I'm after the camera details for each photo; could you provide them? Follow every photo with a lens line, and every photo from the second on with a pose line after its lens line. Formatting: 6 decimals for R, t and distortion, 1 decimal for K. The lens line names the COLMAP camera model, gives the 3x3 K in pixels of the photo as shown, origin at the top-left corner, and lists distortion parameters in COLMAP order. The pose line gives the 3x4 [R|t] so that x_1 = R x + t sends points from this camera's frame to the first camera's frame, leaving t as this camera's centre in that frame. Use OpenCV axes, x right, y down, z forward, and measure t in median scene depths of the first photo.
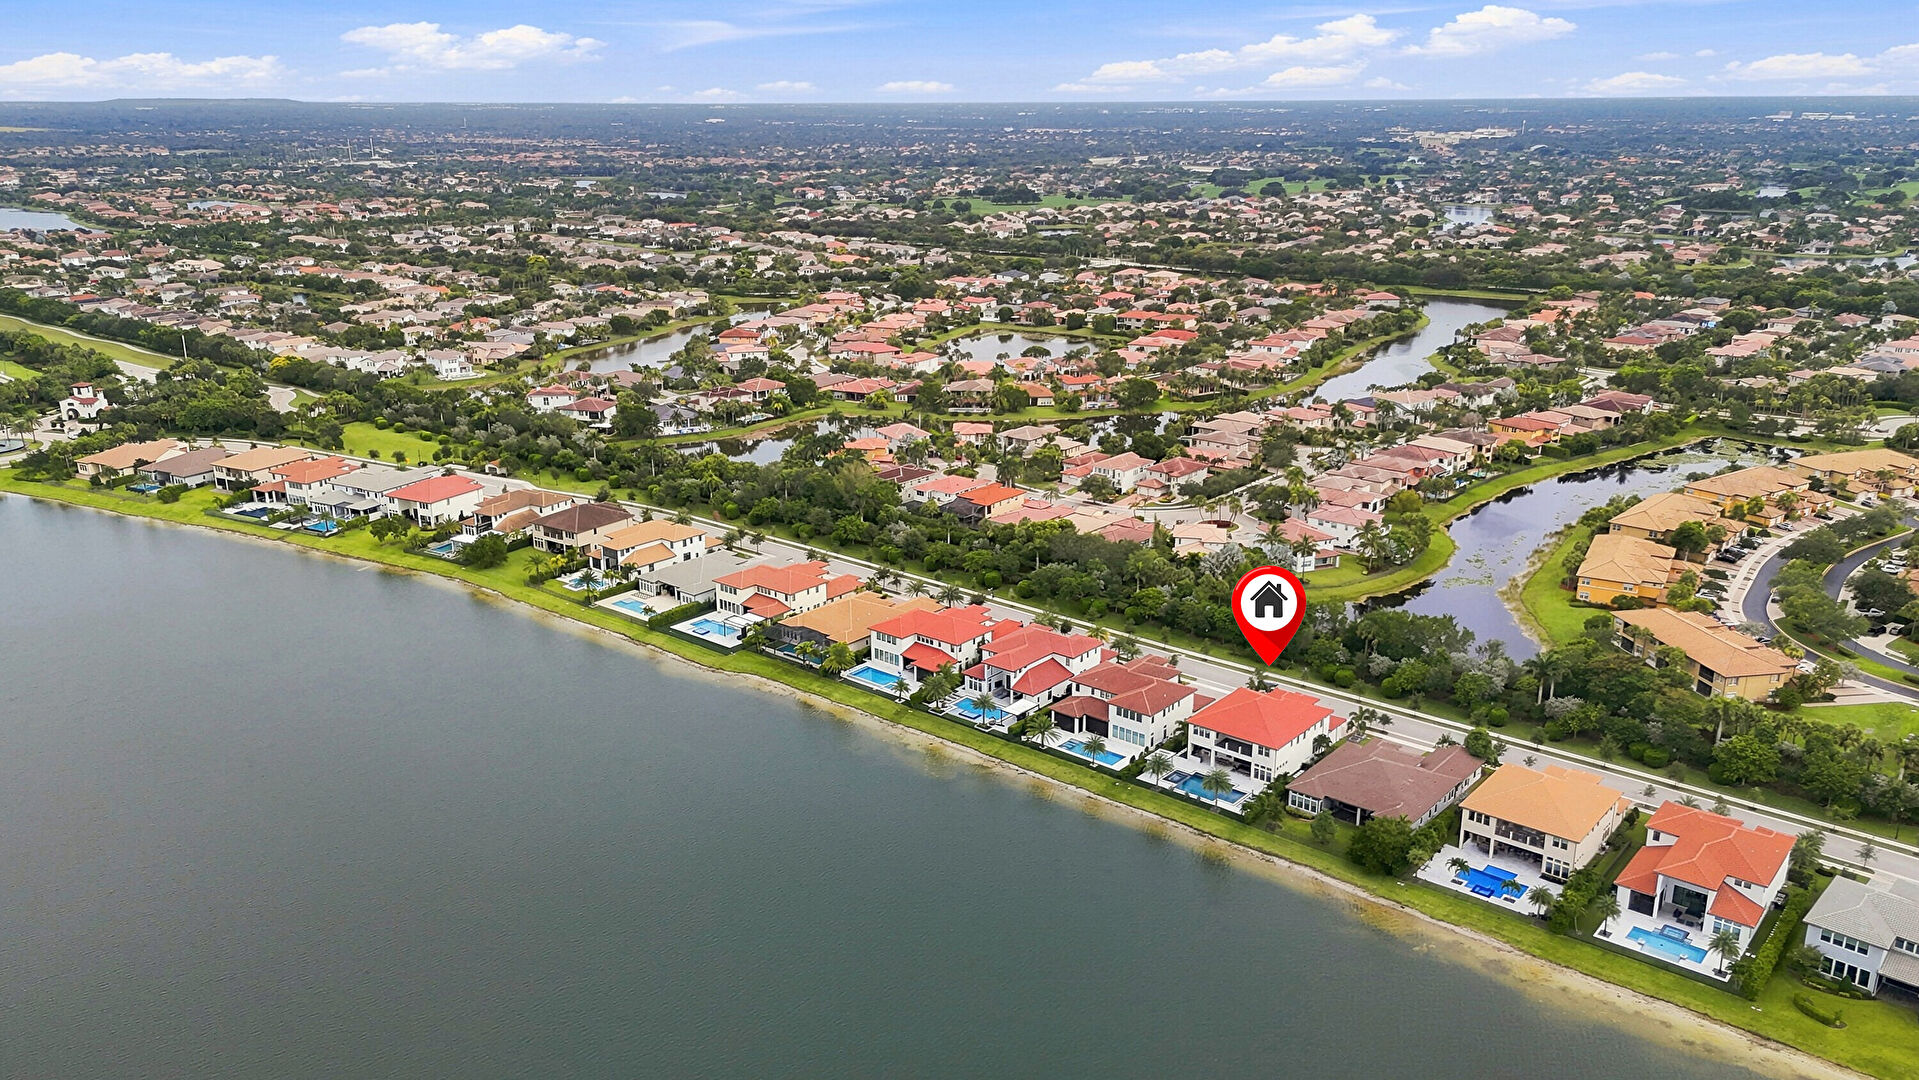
lens RADIAL K [[1429.1, 0, 953.0], [0, 1429.1, 530.2], [0, 0, 1]] dist [0.090303, -0.097012]
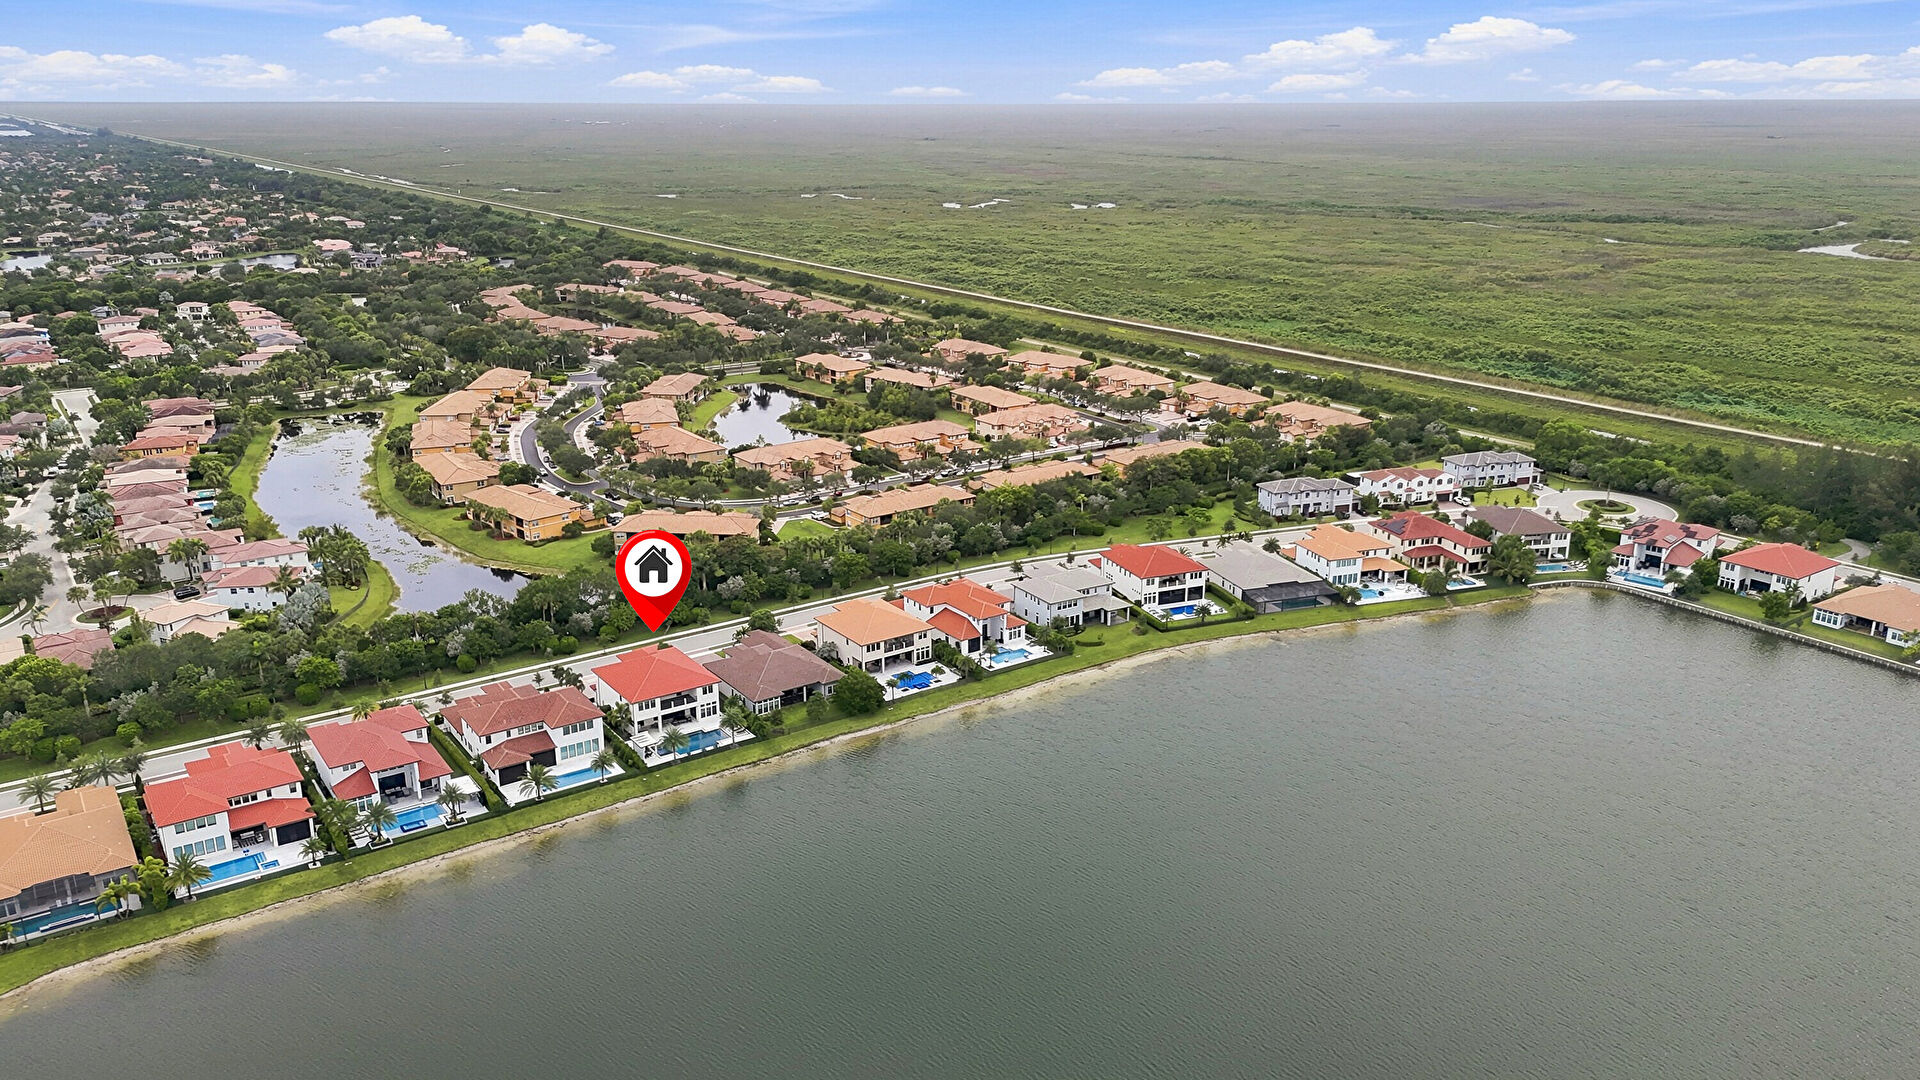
lens RADIAL K [[1429.8, 0, 953.5], [0, 1429.8, 530.2], [0, 0, 1]] dist [0.090303, -0.097012]
pose [[0.295285, -0.288440, 0.910829, -0.799008], [0.290329, 0.935346, 0.202081, -0.148173], [-0.910229, 0.204768, 0.359936, 0.459808]]
